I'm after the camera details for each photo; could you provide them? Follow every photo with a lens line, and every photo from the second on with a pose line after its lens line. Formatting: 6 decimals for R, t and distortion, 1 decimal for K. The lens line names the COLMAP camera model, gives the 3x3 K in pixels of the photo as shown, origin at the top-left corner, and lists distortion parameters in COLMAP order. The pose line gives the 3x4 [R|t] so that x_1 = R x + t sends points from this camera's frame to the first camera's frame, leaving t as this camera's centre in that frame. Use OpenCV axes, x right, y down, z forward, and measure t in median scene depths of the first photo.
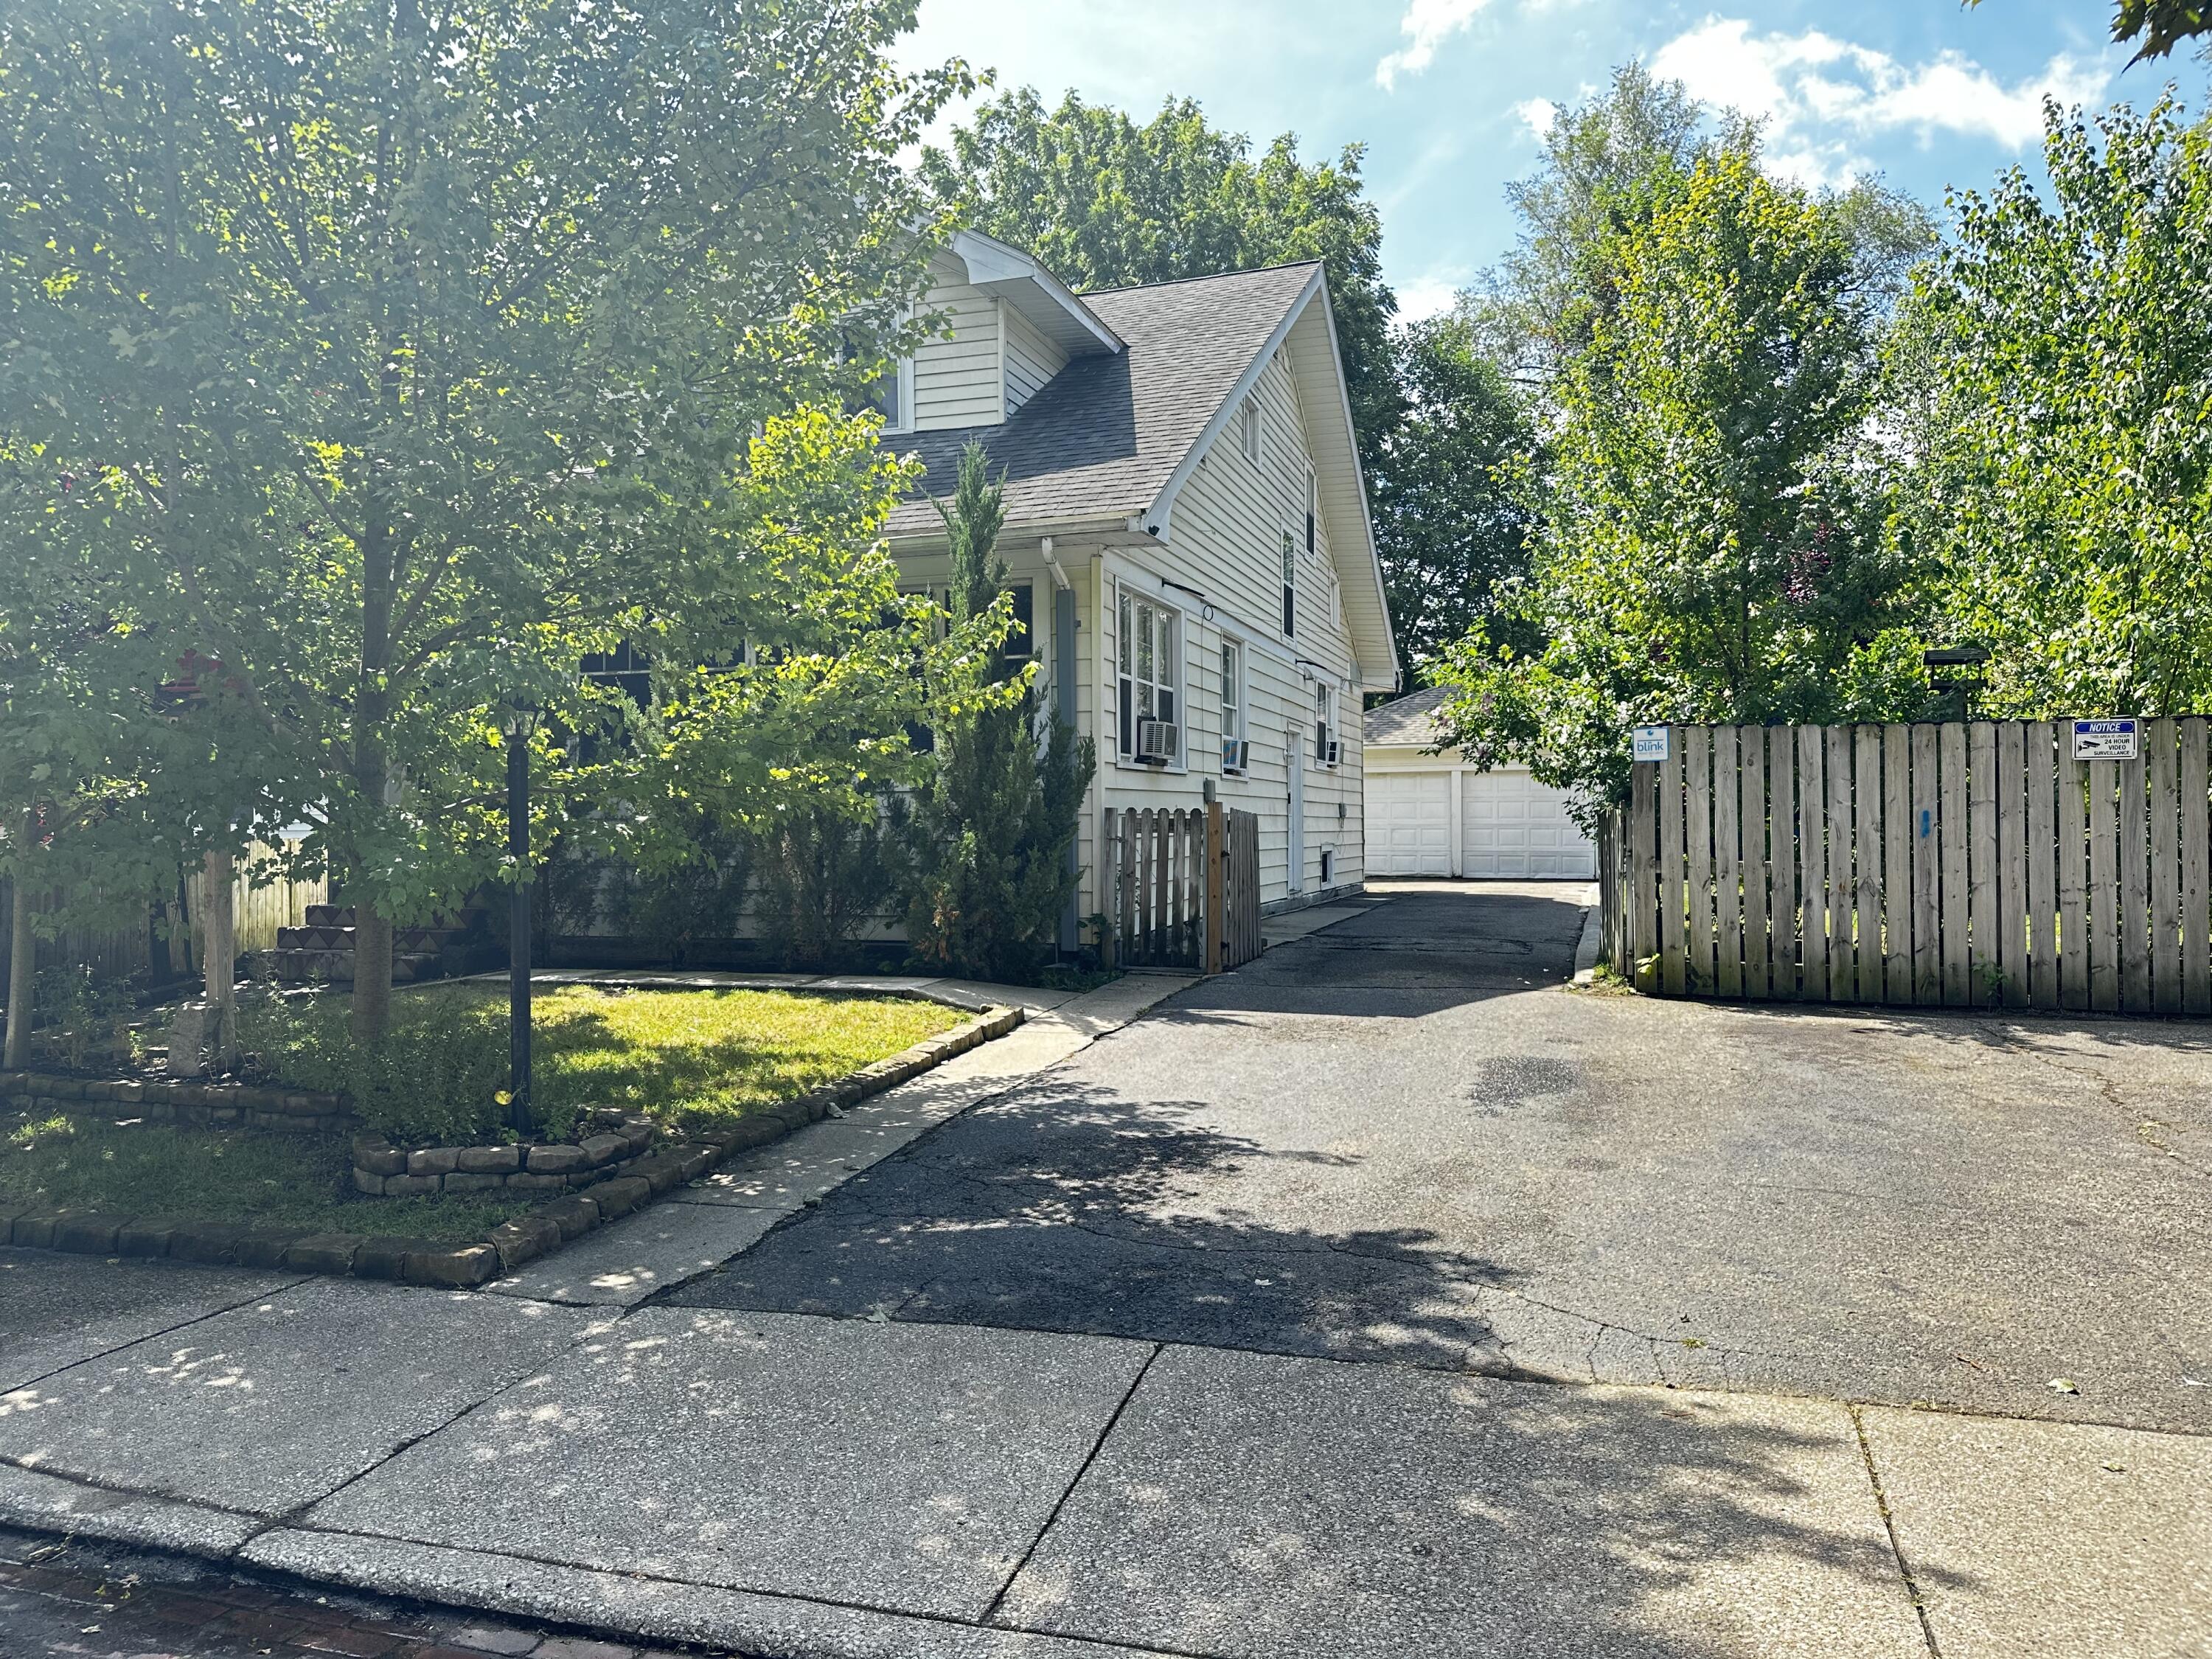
lens RADIAL K [[1555.0, 0, 1094.8], [0, 1555.0, 838.4], [0, 0, 1]] dist [0.126892, -0.166191]
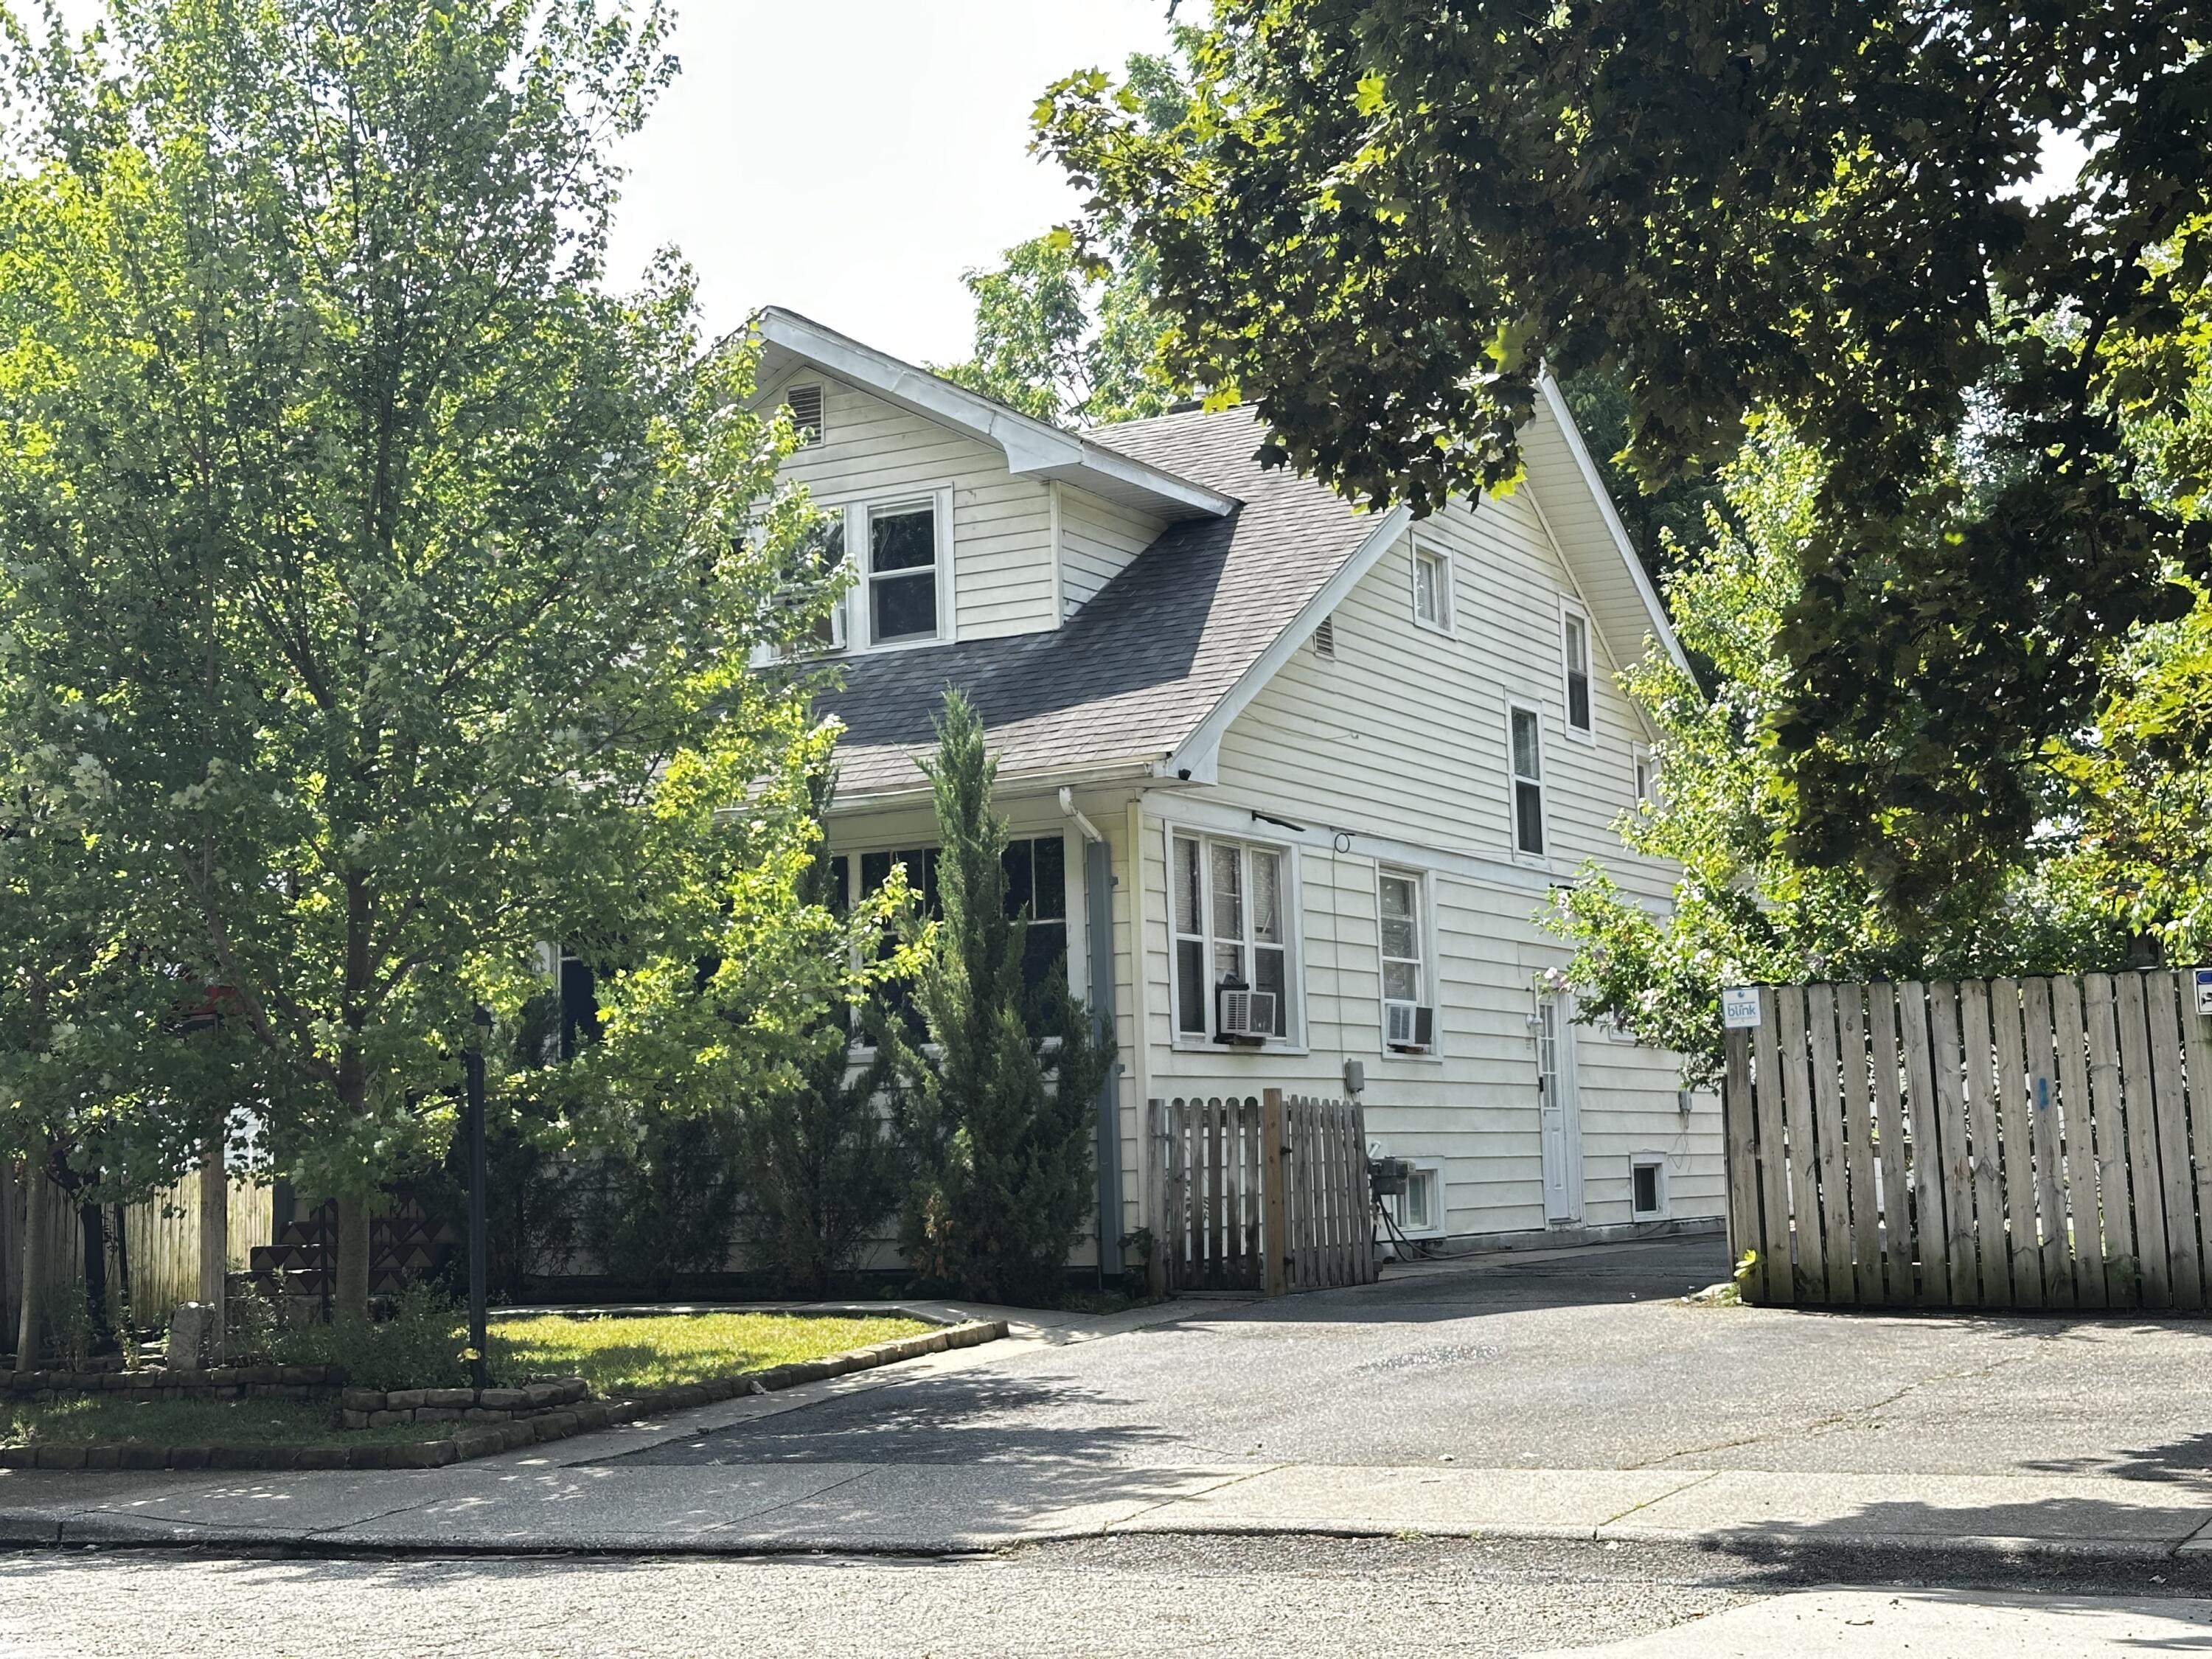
lens RADIAL K [[3156.9, 0, 1074.3], [0, 3156.9, 823.4], [0, 0, 1]] dist [0.134417, -0.030011]
pose [[0.983802, -0.042887, -0.174050, 0.271230], [0.022484, 0.992813, -0.117543, 0.032283], [0.177840, 0.111726, 0.977696, -0.690072]]
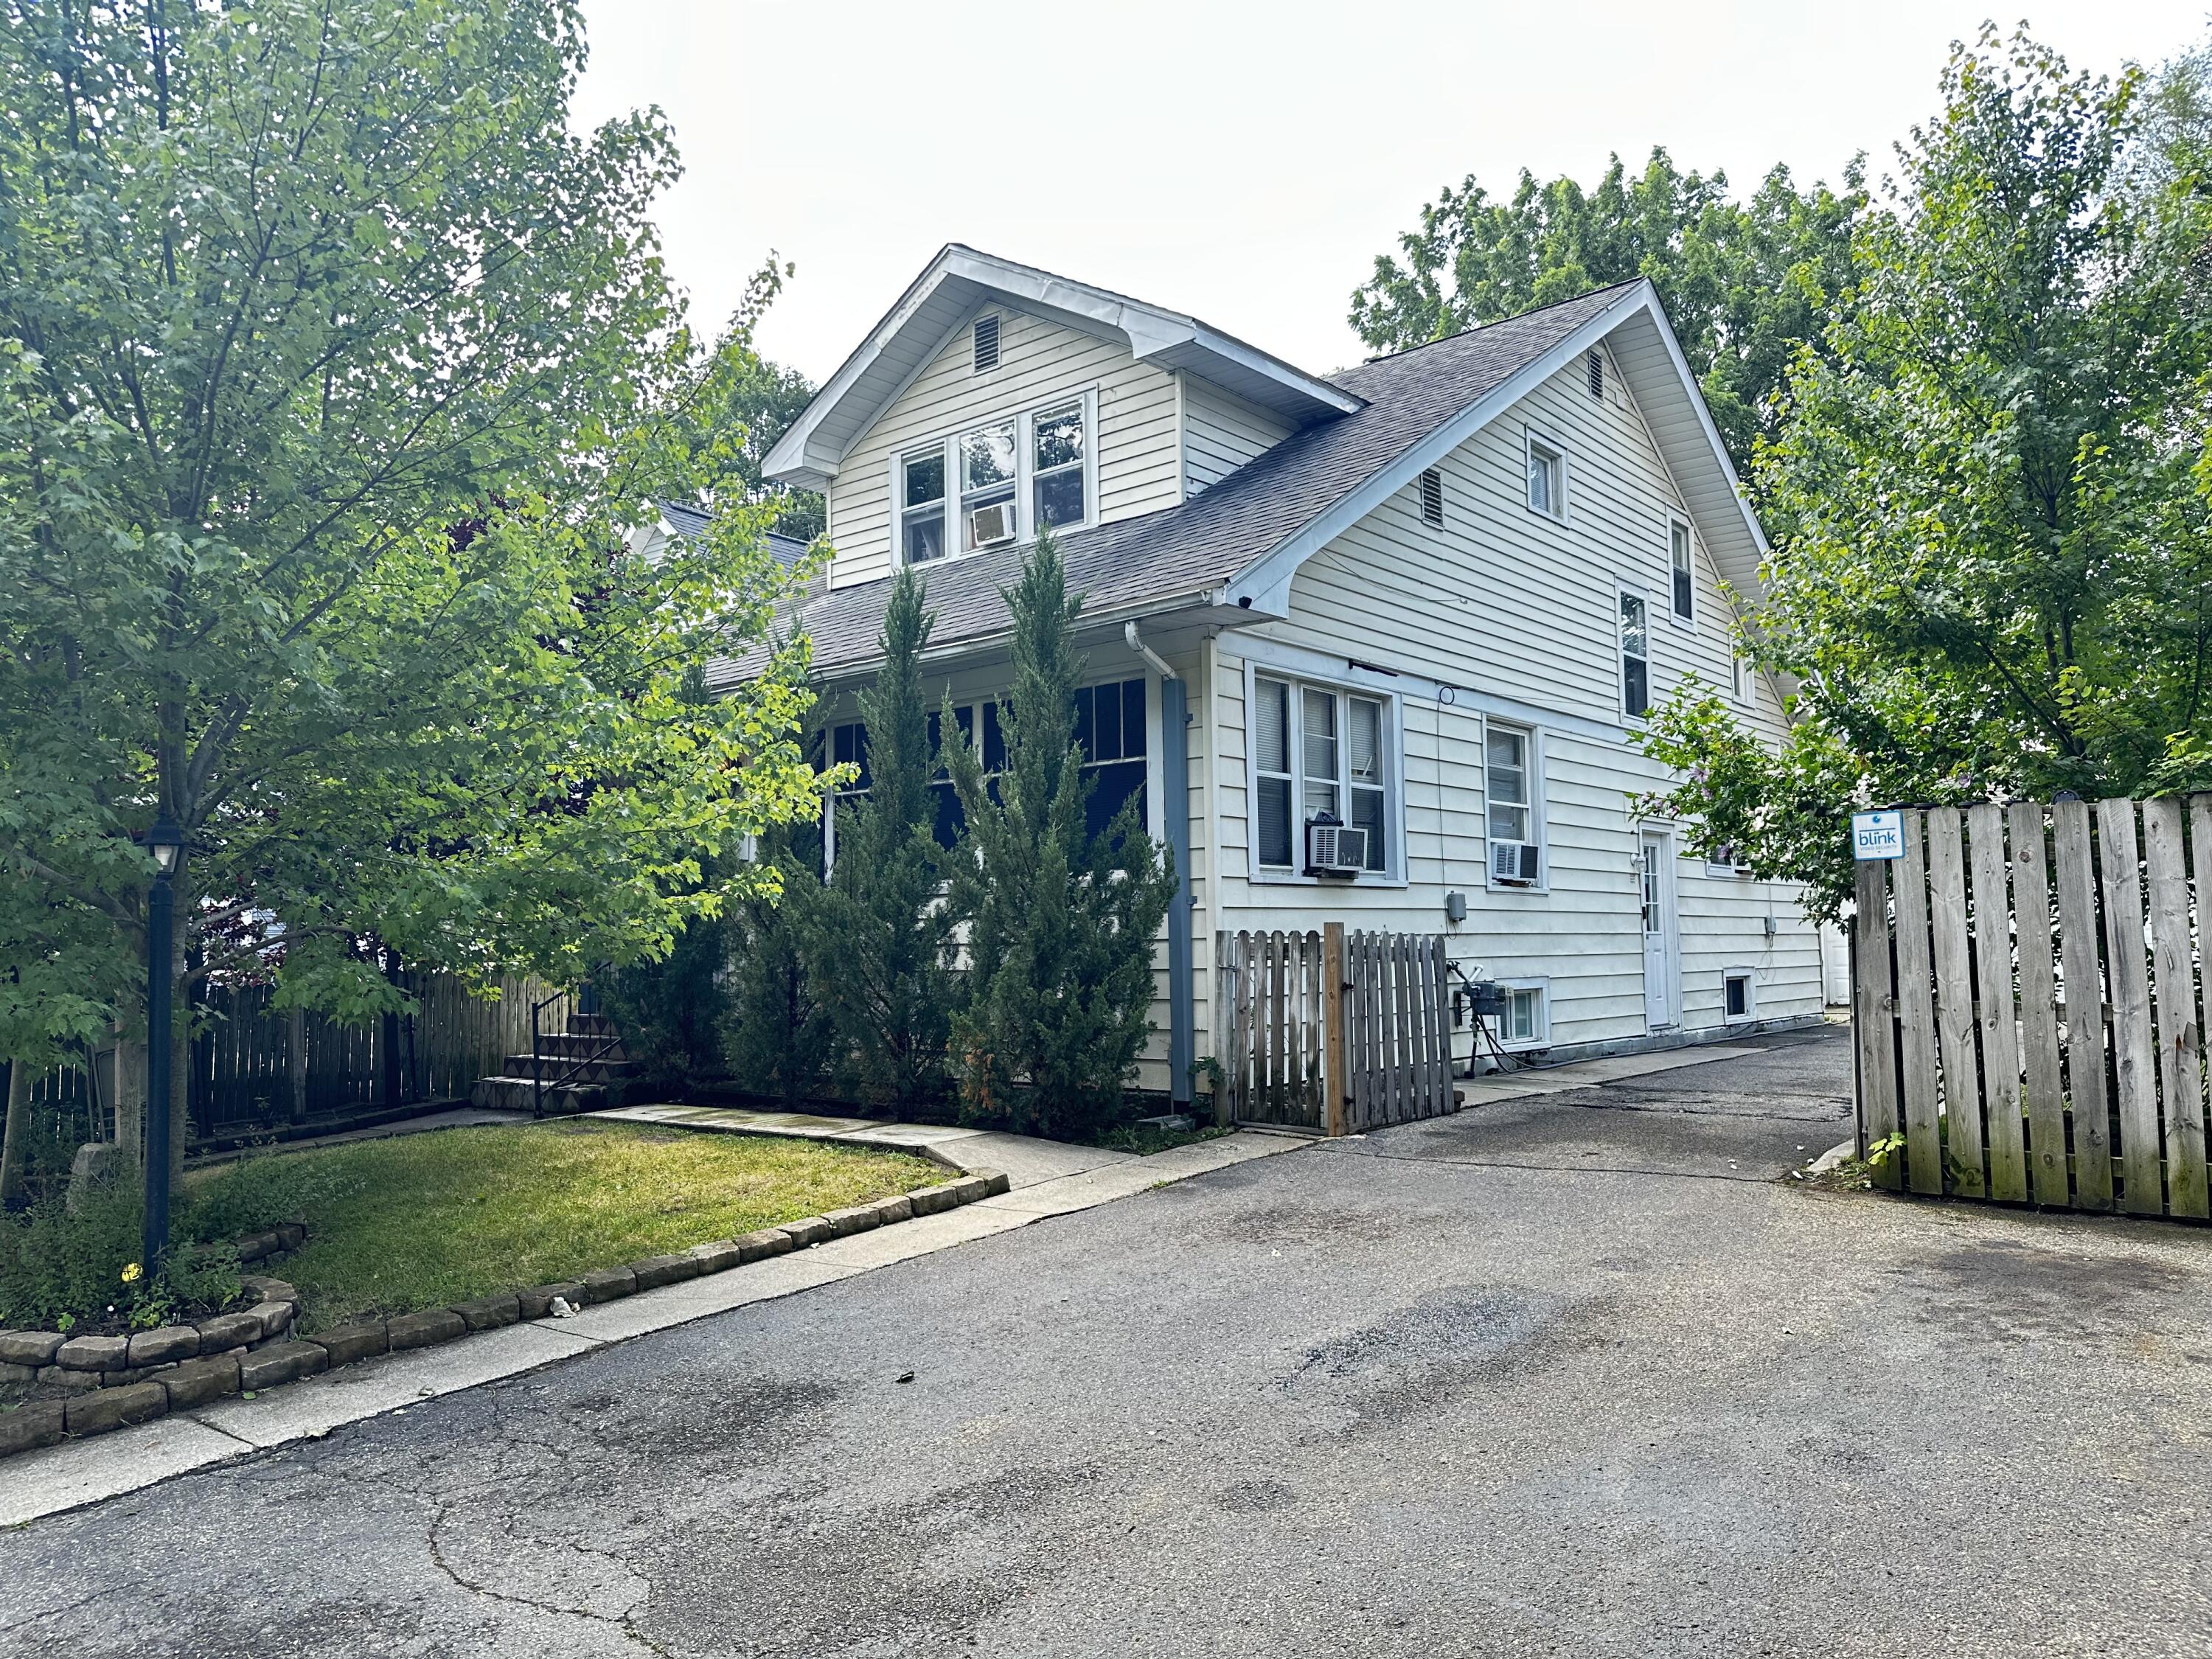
lens RADIAL K [[1555.0, 0, 1094.8], [0, 1555.0, 838.4], [0, 0, 1]] dist [0.126892, -0.166191]
pose [[0.928102, -0.034845, -0.370693, 0.262441], [0.007240, 0.997112, -0.075603, -0.006171], [0.372257, 0.067483, 0.925673, 0.189615]]
